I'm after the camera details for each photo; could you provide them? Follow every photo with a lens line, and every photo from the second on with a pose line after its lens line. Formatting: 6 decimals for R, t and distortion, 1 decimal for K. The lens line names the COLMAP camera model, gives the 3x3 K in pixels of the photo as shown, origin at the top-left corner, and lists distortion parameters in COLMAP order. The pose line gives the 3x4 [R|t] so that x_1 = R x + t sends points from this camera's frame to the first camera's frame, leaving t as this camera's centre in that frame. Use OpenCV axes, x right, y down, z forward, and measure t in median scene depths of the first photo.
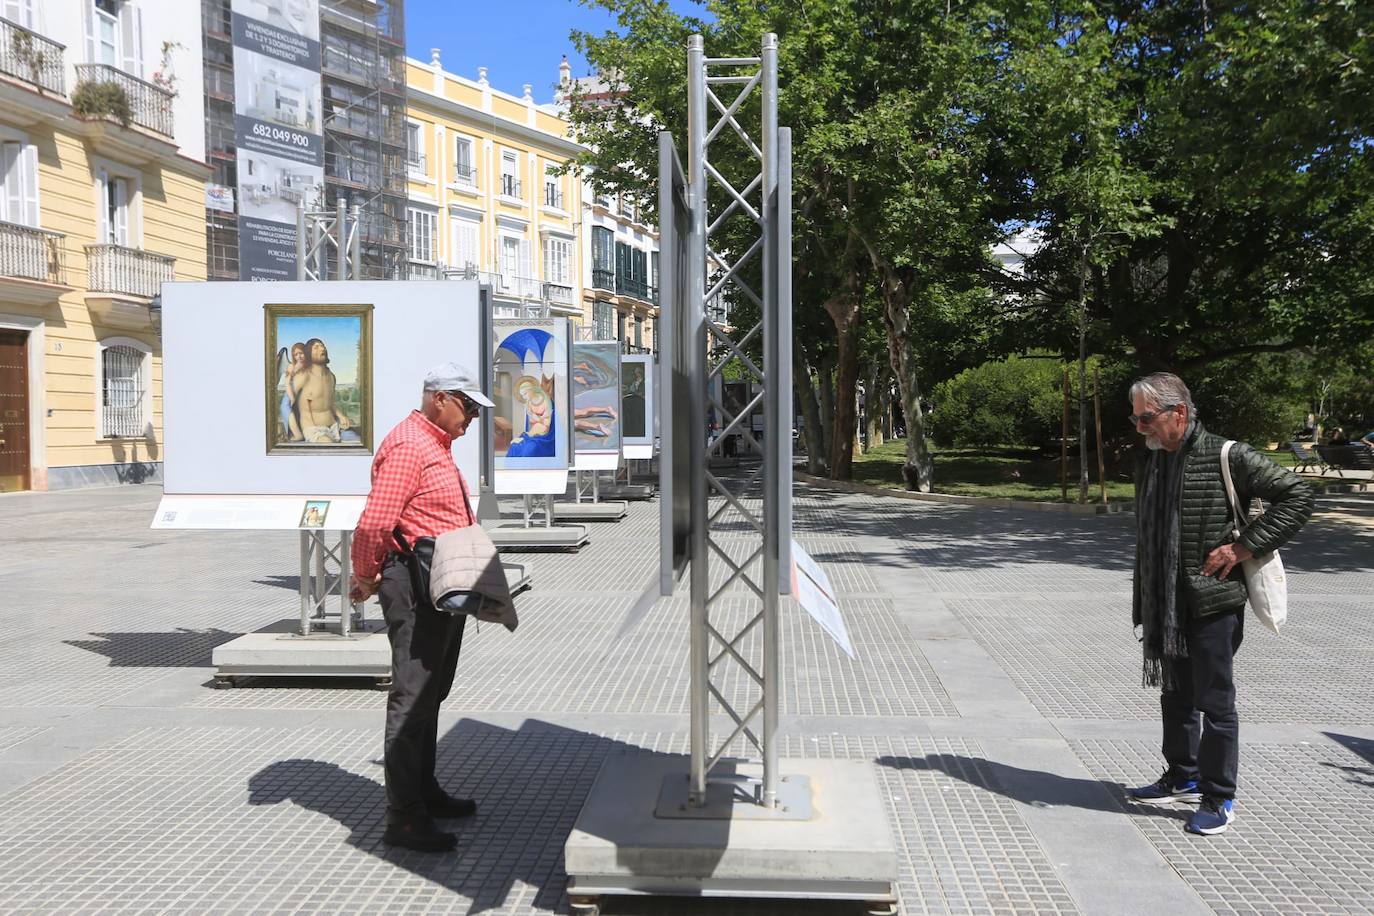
lens RADIAL K [[1288.0, 0, 682.8], [0, 1288.0, 464.5], [0, 0, 1]] dist [-0.012474, 0.145709]
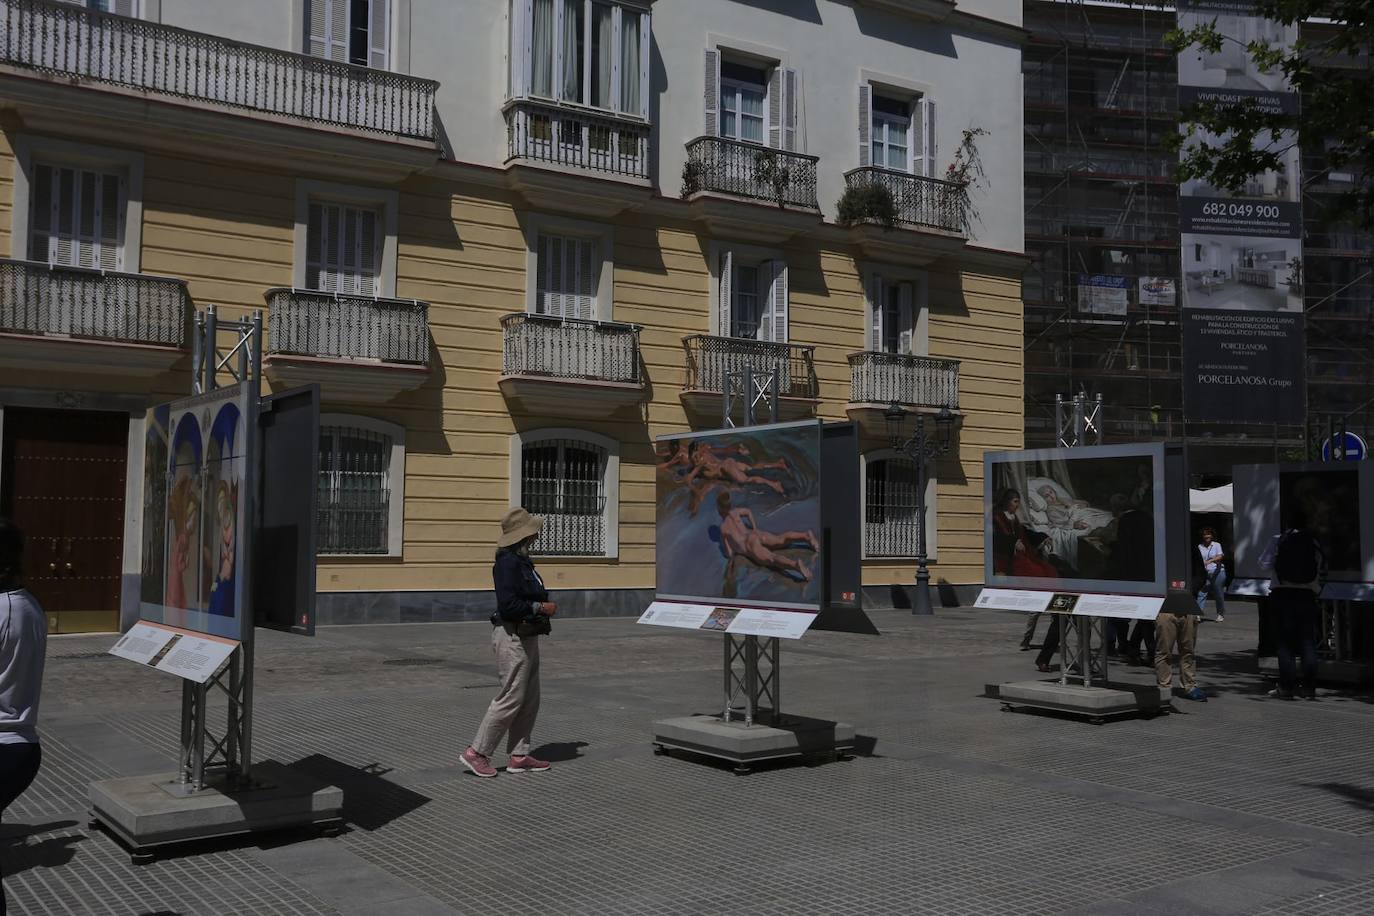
lens RADIAL K [[1288.0, 0, 682.8], [0, 1288.0, 464.5], [0, 0, 1]] dist [-0.012474, 0.145709]
pose [[0.643129, -0.028426, -0.765230, 0.160387], [-0.039830, 0.996716, -0.070499, -0.014100], [0.764722, 0.075819, 0.639885, 0.258344]]
